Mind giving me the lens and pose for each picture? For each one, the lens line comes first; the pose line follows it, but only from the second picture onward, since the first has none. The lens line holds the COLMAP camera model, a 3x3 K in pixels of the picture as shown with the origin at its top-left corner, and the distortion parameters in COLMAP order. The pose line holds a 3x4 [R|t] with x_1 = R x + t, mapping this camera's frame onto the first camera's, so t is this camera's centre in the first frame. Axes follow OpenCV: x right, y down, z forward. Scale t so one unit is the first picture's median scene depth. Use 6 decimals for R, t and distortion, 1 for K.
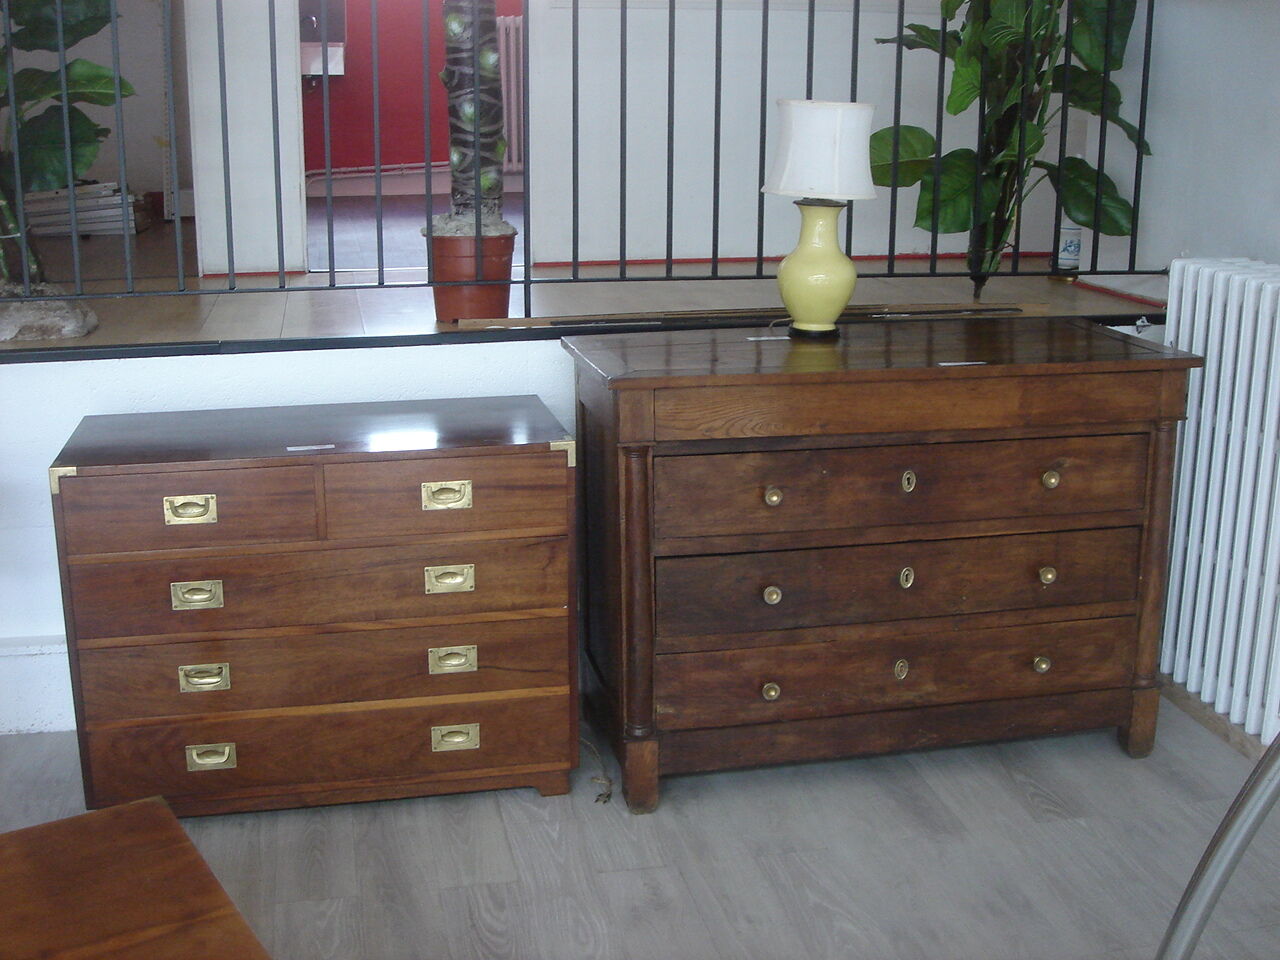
lens RADIAL K [[1459.9, 0, 640.0], [0, 1459.9, 480.0], [0, 0, 1]] dist [-0.141483, -0.008185]
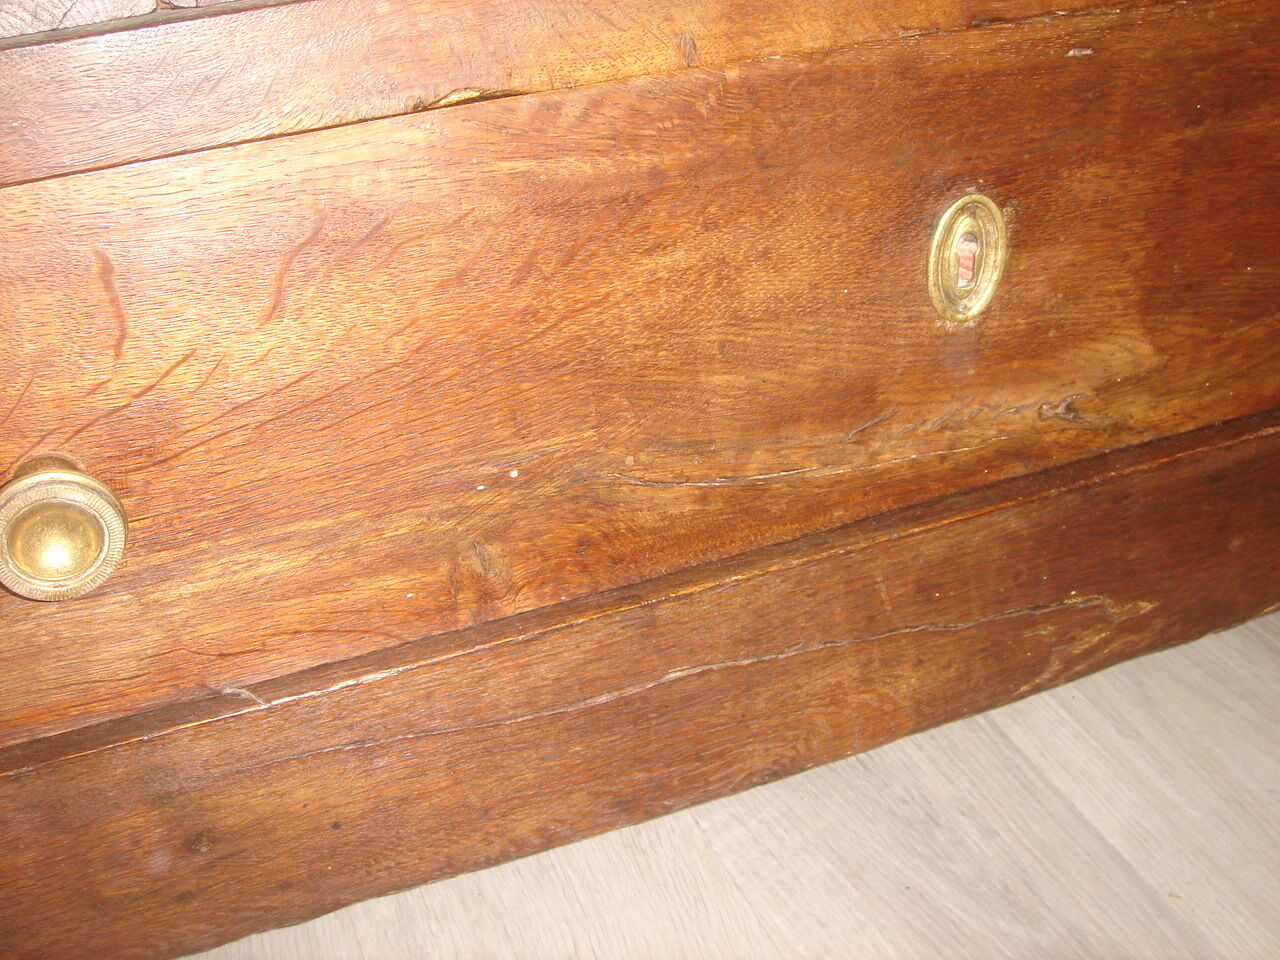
lens RADIAL K [[1459.9, 0, 640.0], [0, 1459.9, 480.0], [0, 0, 1]] dist [-0.141483, -0.008185]
pose [[0.986816, -0.131257, 0.094684, 0.129119], [0.105185, 0.964767, 0.241165, 0.113763], [-0.123003, -0.228026, 0.965854, 0.859022]]
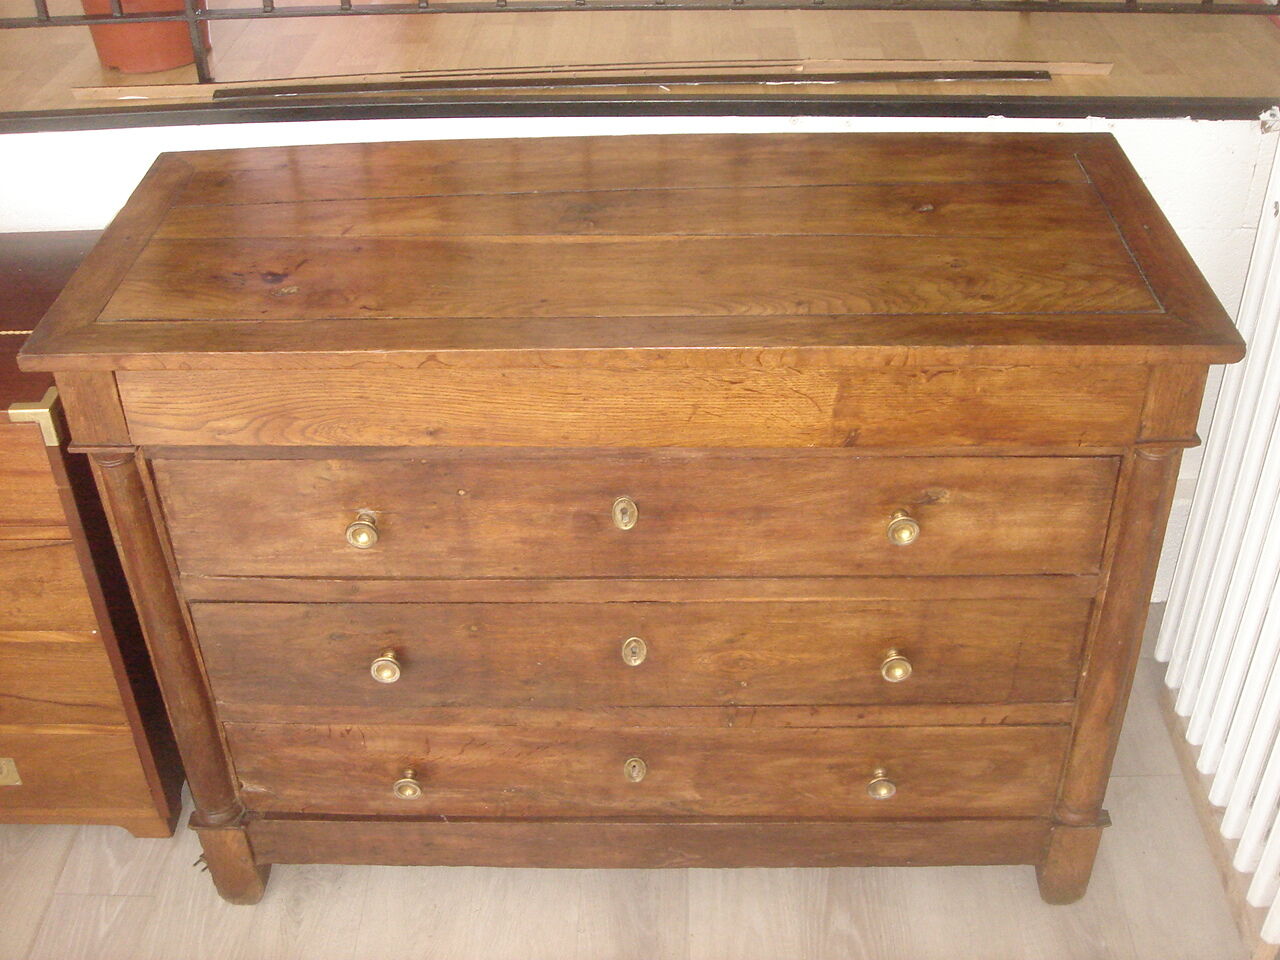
lens RADIAL K [[1459.9, 0, 640.0], [0, 1459.9, 480.0], [0, 0, 1]] dist [-0.141483, -0.008185]
pose [[0.972288, 0.119864, -0.200719, 0.295141], [-0.040529, 0.931983, 0.360229, -0.207794], [0.230245, -0.342112, 0.911014, 0.489883]]
